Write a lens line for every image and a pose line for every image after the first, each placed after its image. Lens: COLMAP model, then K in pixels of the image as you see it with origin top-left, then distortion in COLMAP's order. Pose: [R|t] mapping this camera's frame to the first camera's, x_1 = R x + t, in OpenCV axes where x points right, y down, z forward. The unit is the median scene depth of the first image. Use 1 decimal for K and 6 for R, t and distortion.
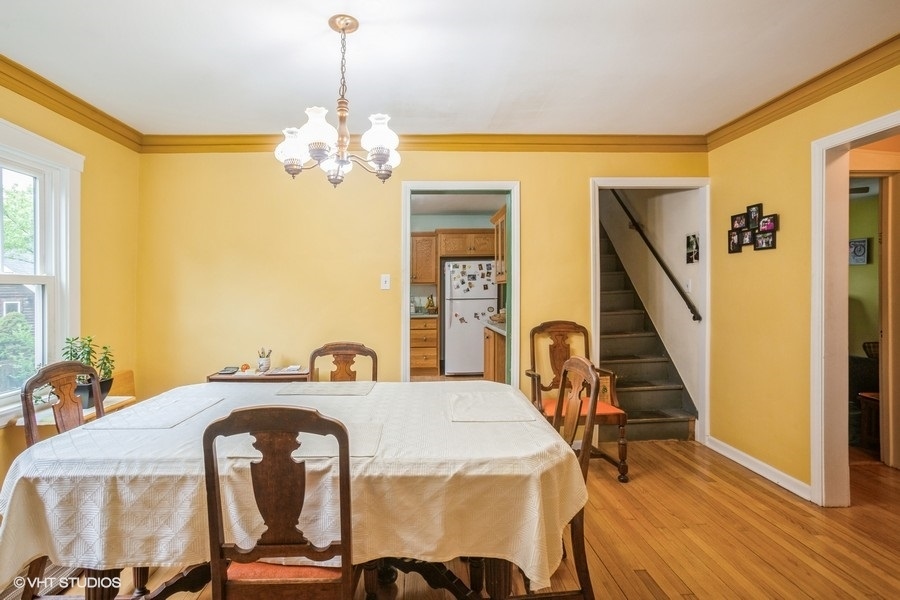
lens RADIAL K [[440.4, 0, 444.6], [0, 440.4, 293.7], [0, 0, 1]] dist [0.003500, 0.000515]
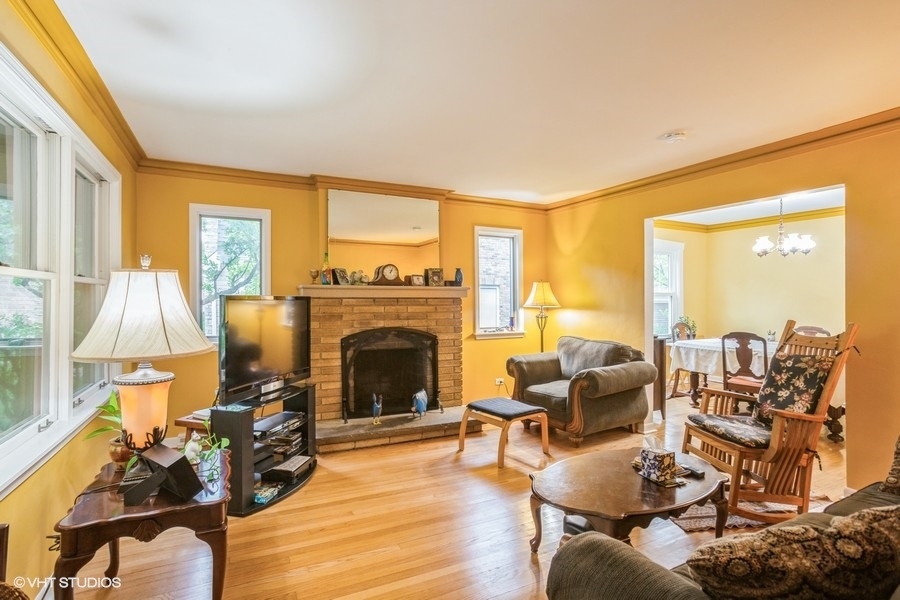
lens RADIAL K [[440.4, 0, 446.0], [0, 440.4, 300.5], [0, 0, 1]] dist [0.003500, 0.000515]
pose [[0.401883, -0.015859, -0.915554, 1.733926], [0.004928, 0.999873, -0.015156, 0.070801], [0.915678, 0.001579, 0.401910, -2.329242]]
